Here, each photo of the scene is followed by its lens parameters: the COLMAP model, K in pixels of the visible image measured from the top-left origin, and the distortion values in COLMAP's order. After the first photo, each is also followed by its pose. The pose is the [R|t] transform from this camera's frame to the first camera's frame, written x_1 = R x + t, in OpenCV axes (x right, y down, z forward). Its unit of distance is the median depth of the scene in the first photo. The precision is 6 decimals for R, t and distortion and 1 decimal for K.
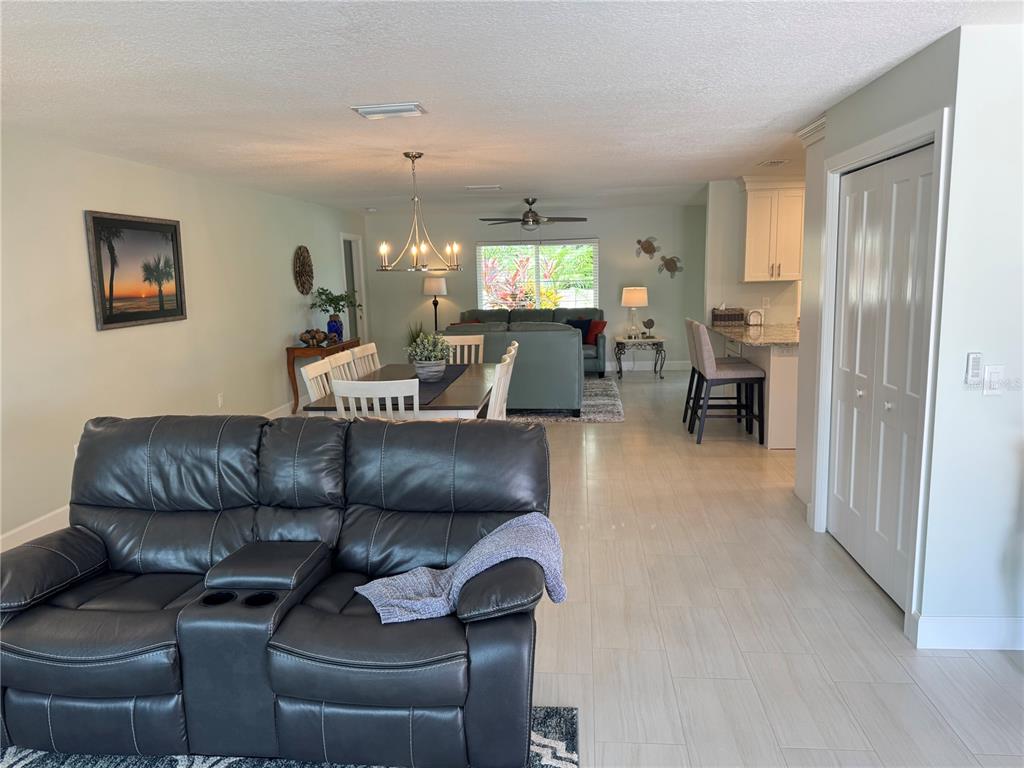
lens RADIAL K [[730.4, 0, 522.4], [0, 730.4, 383.8], [0, 0, 1]] dist [0.033960, -0.039464]
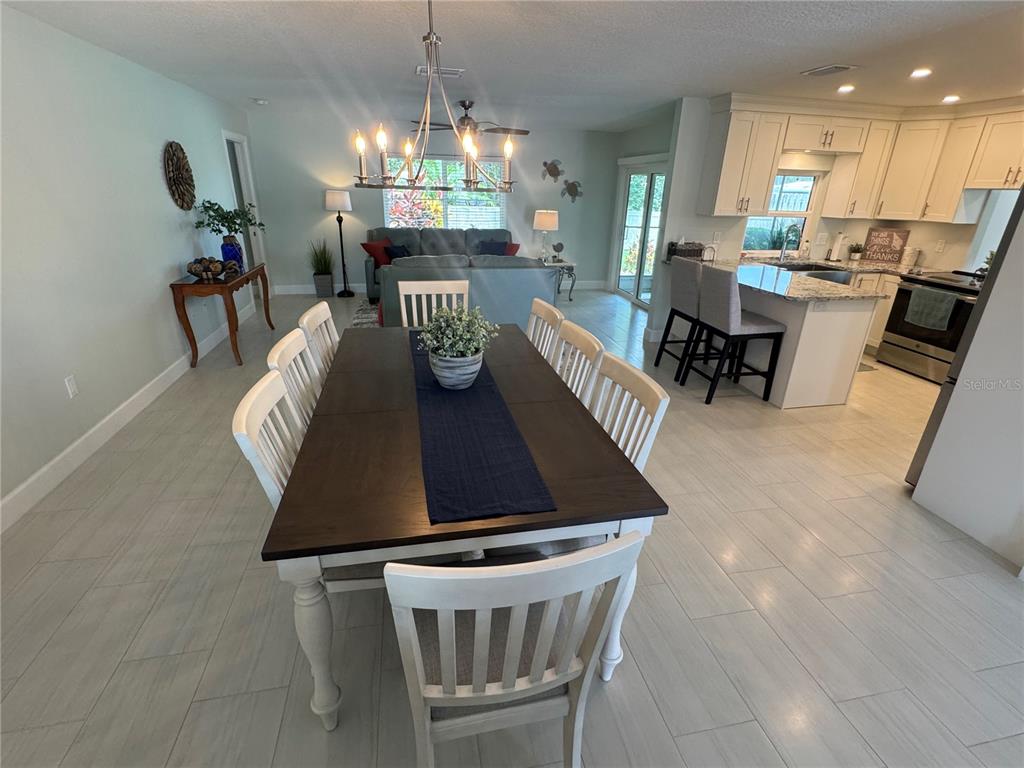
lens RADIAL K [[487.1, 0, 509.0], [0, 487.1, 384.5], [0, 0, 1]] dist [-0.009827, 0.001301]
pose [[0.957846, -0.063049, 0.280278, -0.118596], [-0.003467, 0.973012, 0.230728, -0.058413], [-0.287261, -0.221974, 0.931777, 0.364178]]
